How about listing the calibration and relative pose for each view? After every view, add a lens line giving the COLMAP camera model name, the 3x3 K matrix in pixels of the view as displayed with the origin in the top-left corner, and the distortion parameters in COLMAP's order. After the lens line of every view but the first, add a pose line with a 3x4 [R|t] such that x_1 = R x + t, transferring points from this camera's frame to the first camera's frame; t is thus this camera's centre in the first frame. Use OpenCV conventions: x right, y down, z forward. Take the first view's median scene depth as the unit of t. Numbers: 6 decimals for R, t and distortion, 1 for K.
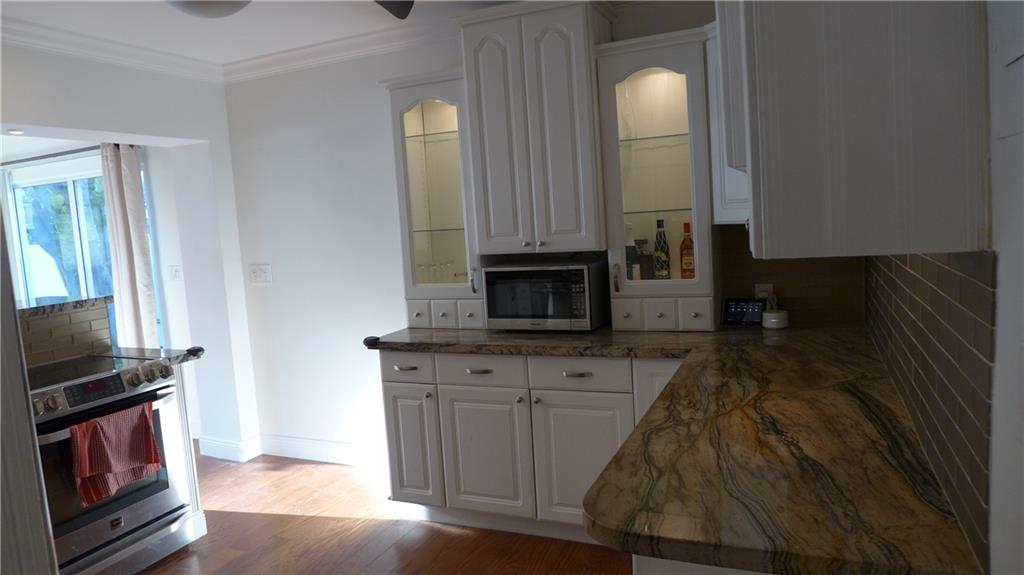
lens RADIAL K [[680.3, 0, 506.1], [0, 680.3, 288.6], [0, 0, 1]] dist [-0.062060, 0.029939]
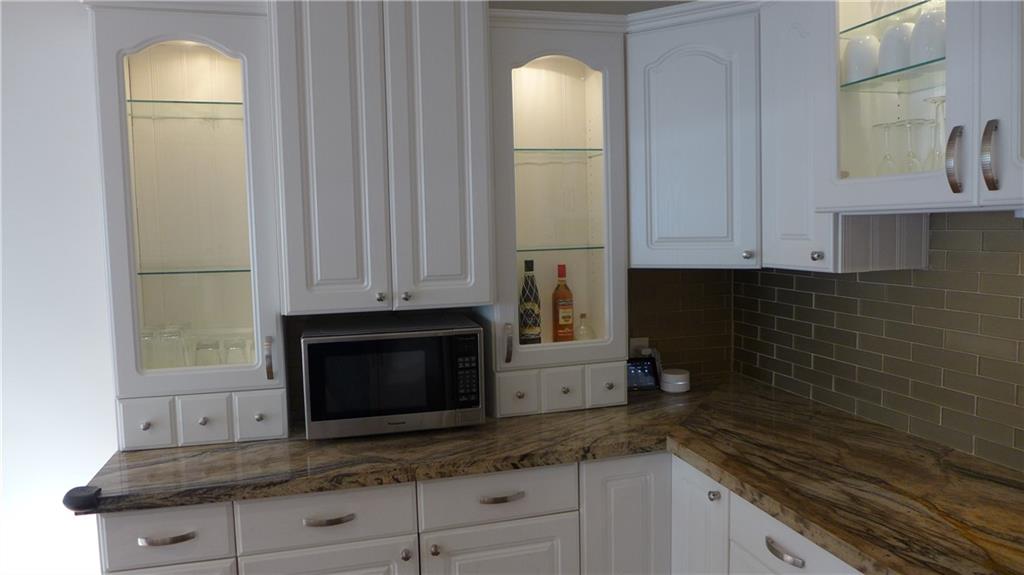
lens RADIAL K [[680.3, 0, 511.7], [0, 680.3, 284.1], [0, 0, 1]] dist [-0.062060, 0.029939]
pose [[0.777807, -0.007462, 0.628459, -0.273992], [0.043914, 0.998131, -0.042498, -0.046129], [-0.626967, 0.060654, 0.776681, 0.448496]]
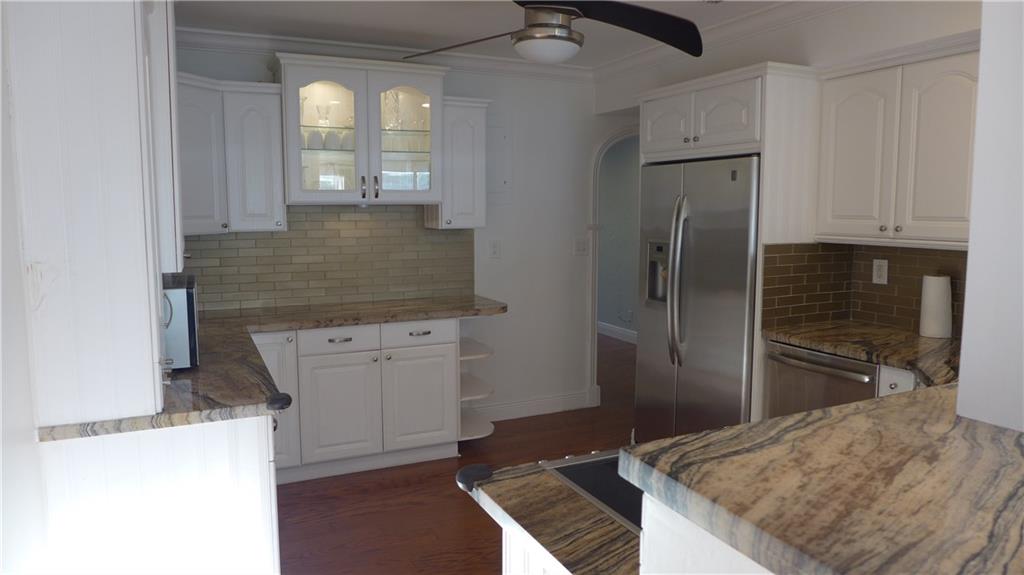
lens RADIAL K [[680.3, 0, 508.7], [0, 680.3, 286.7], [0, 0, 1]] dist [-0.062060, 0.029939]
pose [[-0.744790, -0.002371, 0.667295, -0.826257], [0.117198, 0.983985, 0.134305, -0.084697], [-0.656927, 0.178235, -0.732584, 1.337585]]
